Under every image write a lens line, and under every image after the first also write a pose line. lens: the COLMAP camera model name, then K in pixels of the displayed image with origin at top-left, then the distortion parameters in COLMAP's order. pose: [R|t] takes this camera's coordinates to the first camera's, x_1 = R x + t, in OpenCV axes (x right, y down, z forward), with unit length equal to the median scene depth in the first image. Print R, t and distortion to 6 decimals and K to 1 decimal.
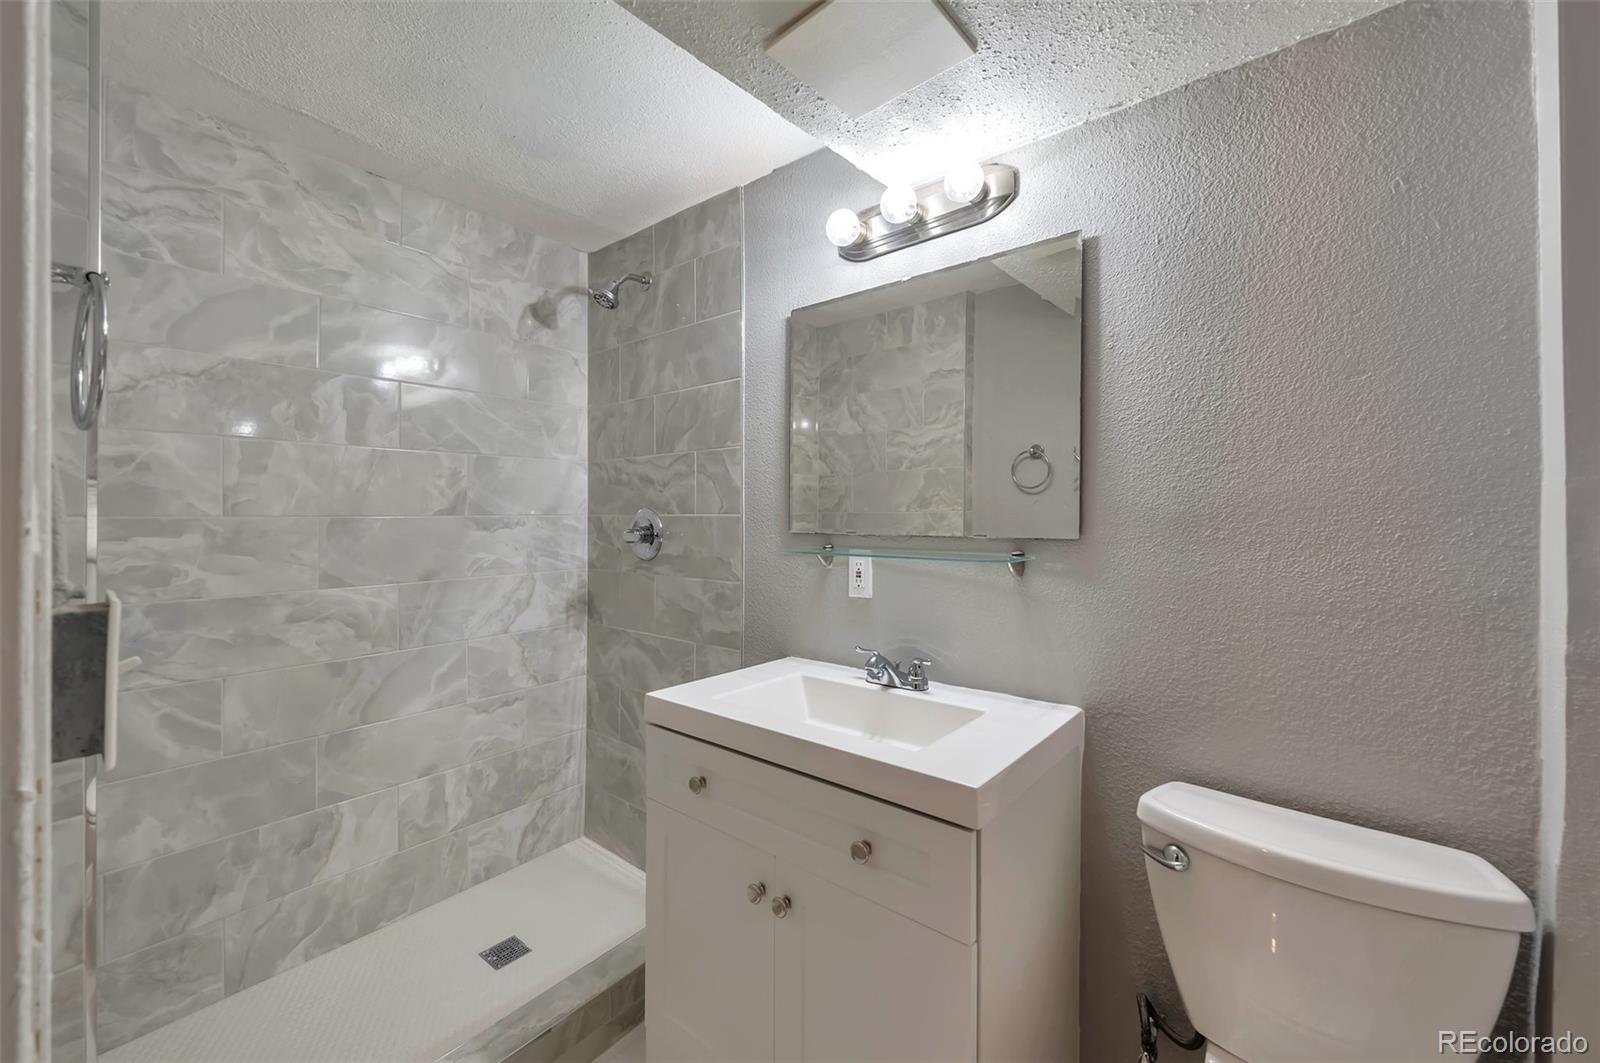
lens RADIAL K [[644.4, 0, 805.3], [0, 644.4, 510.1], [0, 0, 1]] dist [-0.000215, -0.000061]
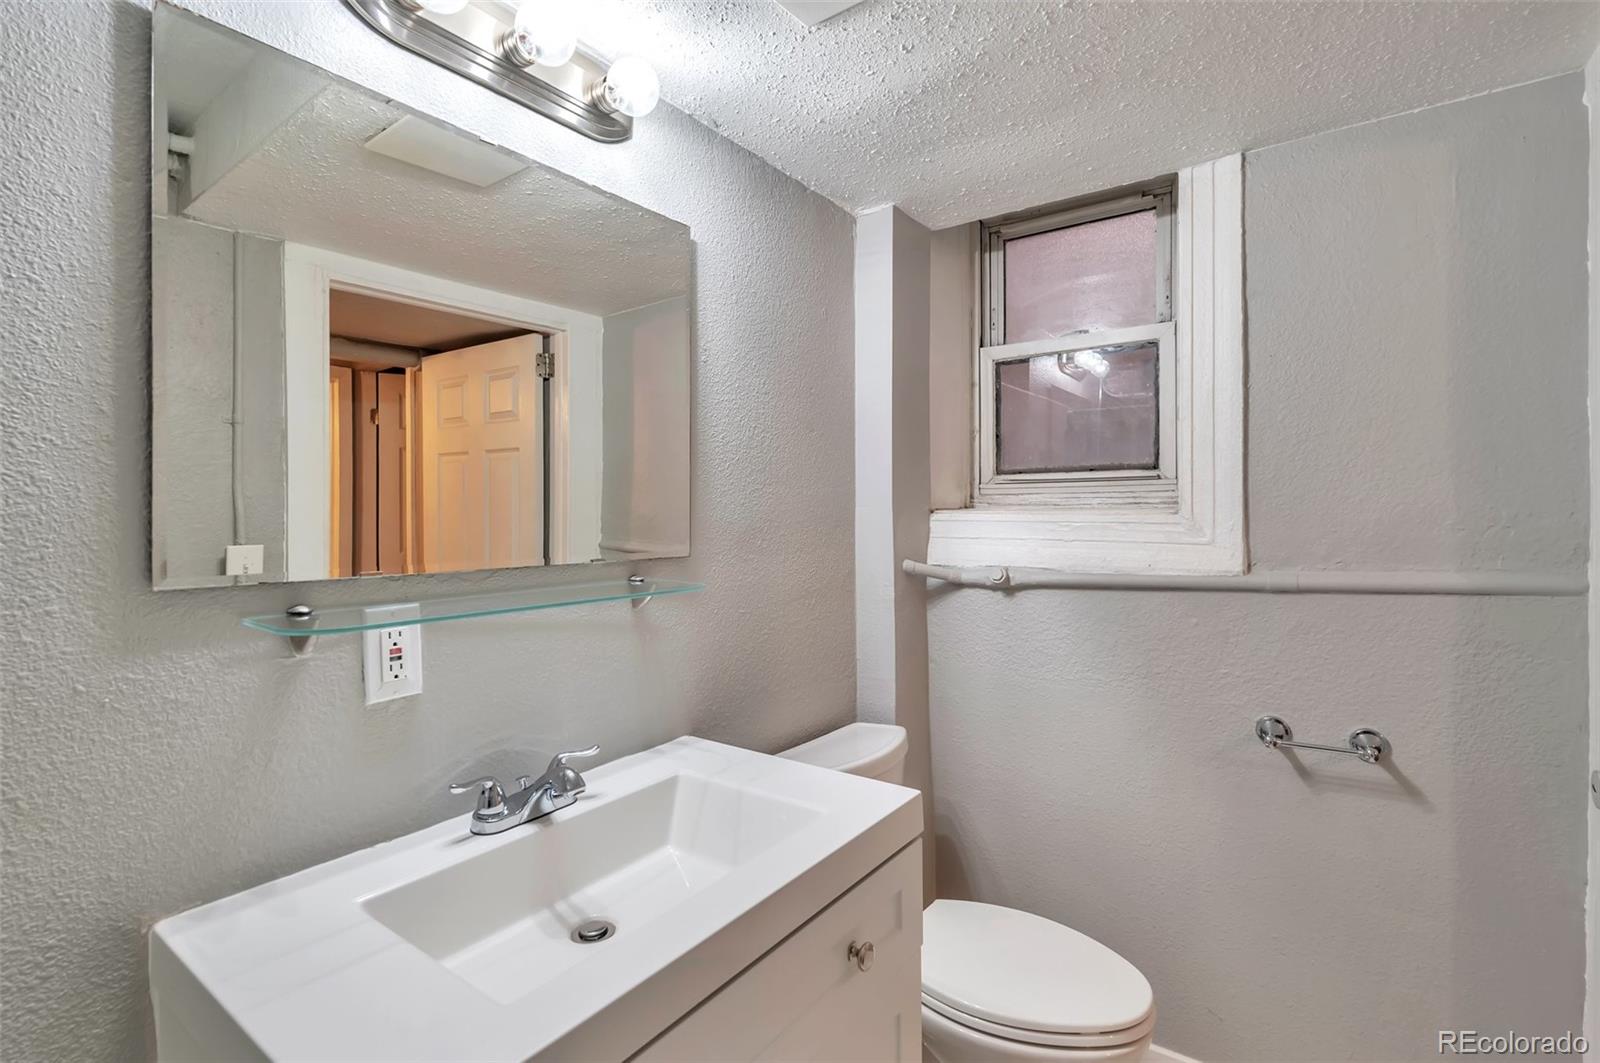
lens RADIAL K [[728.8, 0, 800.0], [0, 728.8, 531.5], [0, 0, 1]] dist [0.001394, 0.000063]
pose [[-0.066253, -0.013611, 0.997710, -0.575980], [0.004877, 0.999891, 0.013965, -0.004204], [-0.997791, 0.005791, -0.066179, 0.812126]]
